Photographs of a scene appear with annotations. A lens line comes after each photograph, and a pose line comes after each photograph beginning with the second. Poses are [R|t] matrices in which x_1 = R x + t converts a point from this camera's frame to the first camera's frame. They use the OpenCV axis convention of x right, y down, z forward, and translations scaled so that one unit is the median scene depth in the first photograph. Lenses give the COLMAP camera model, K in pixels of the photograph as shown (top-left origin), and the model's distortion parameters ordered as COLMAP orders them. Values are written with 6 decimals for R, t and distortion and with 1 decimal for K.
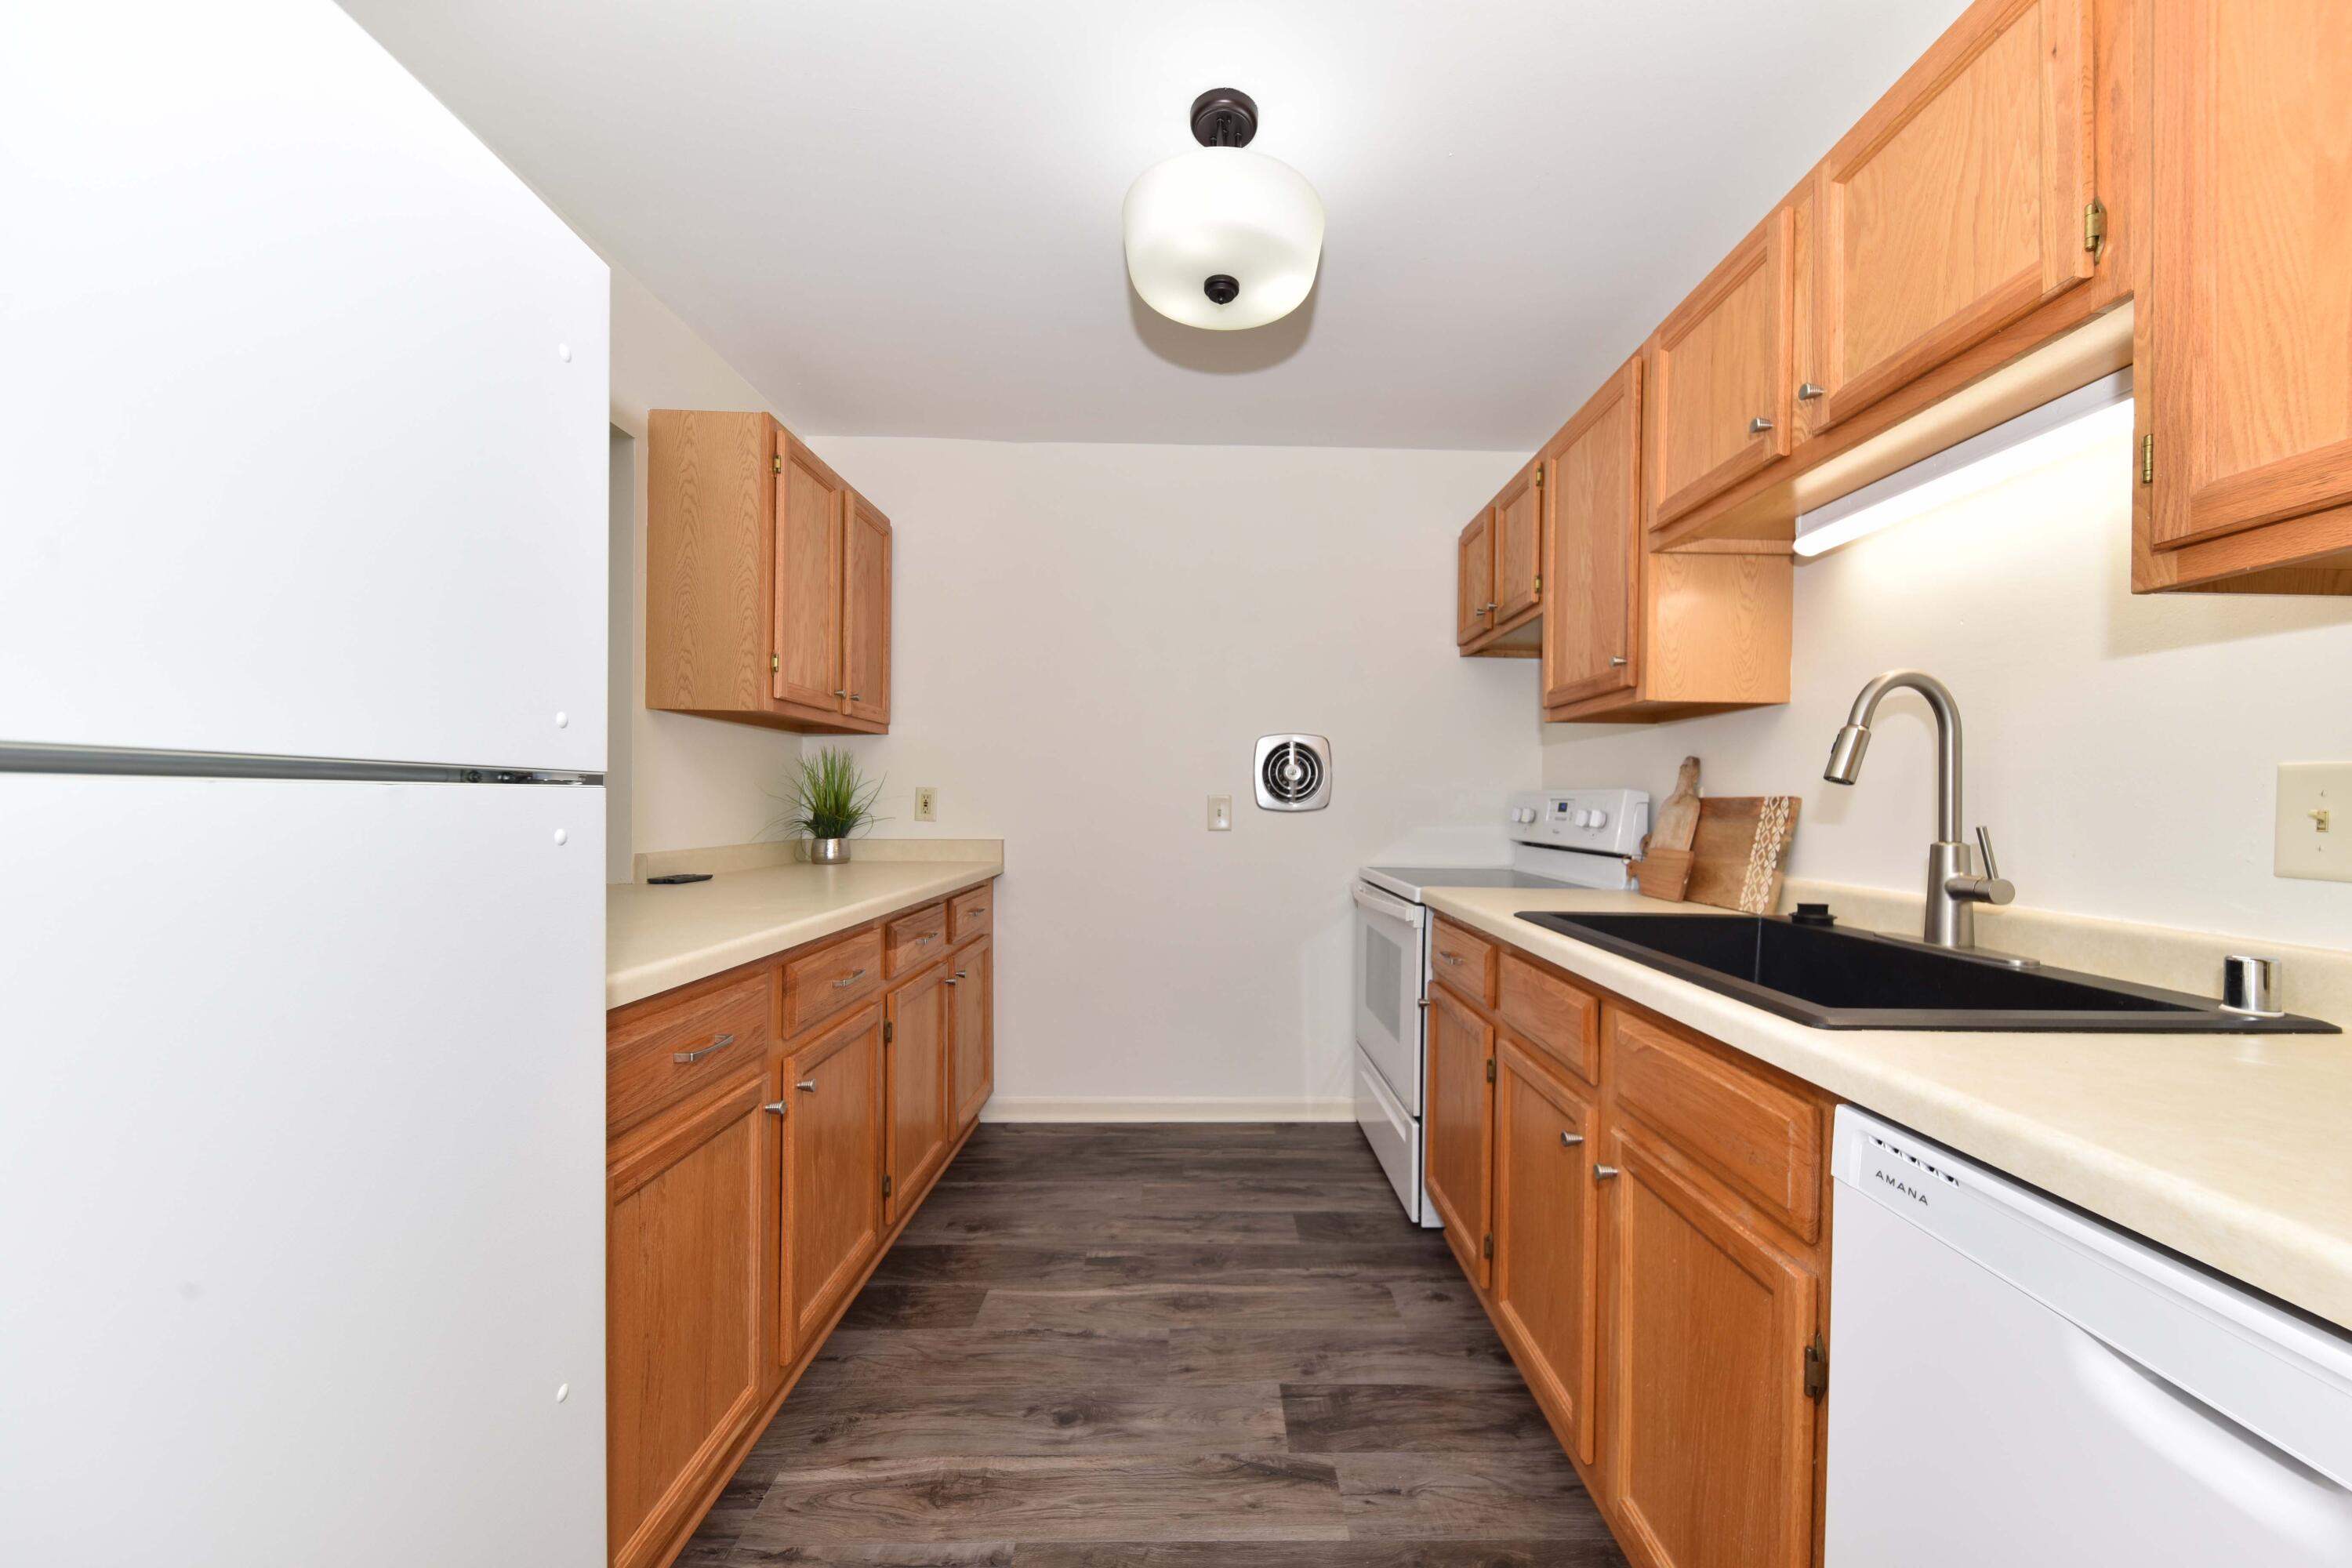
lens RADIAL K [[840.4, 0, 1211.7], [0, 840.4, 800.3], [0, 0, 1]] dist [0.023797, -0.008202]
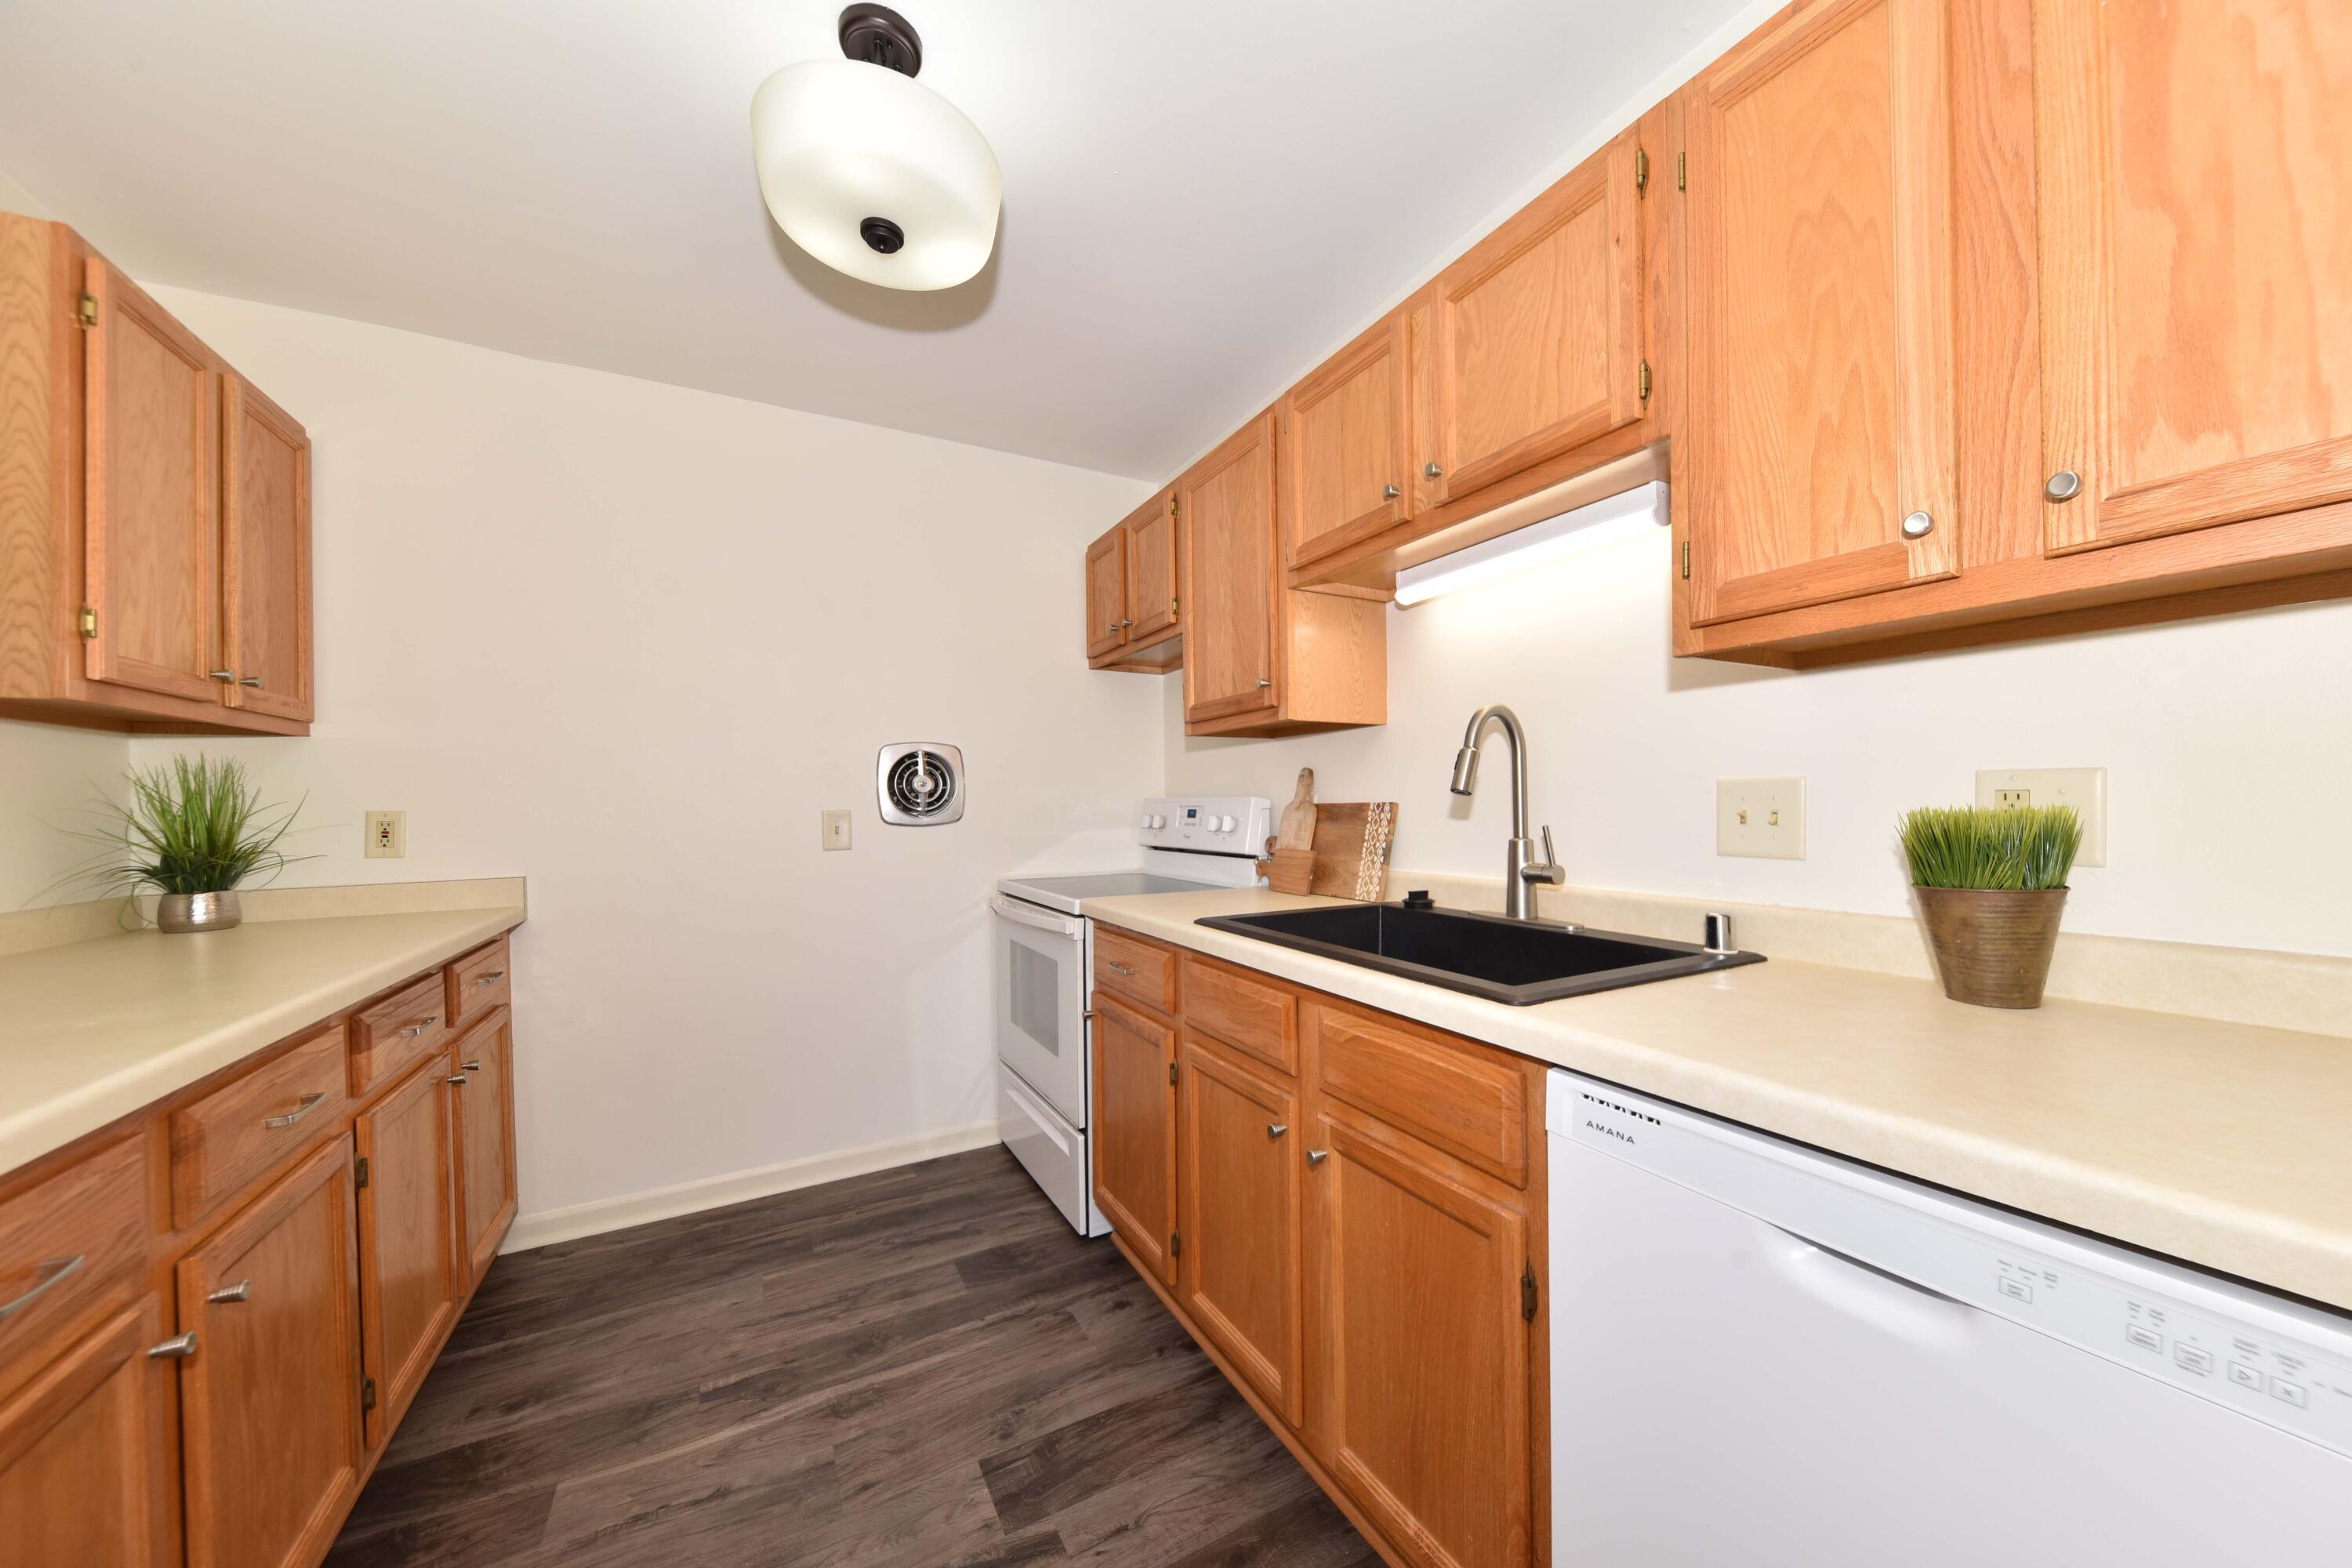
lens RADIAL K [[820.9, 0, 1206.4], [0, 820.9, 803.1], [0, 0, 1]] dist [0.022585, -0.009652]
pose [[0.882274, -0.023761, 0.470135, -0.101806], [0.024388, 0.999691, 0.004758, -0.015619], [-0.470103, 0.007267, 0.882581, 0.089605]]
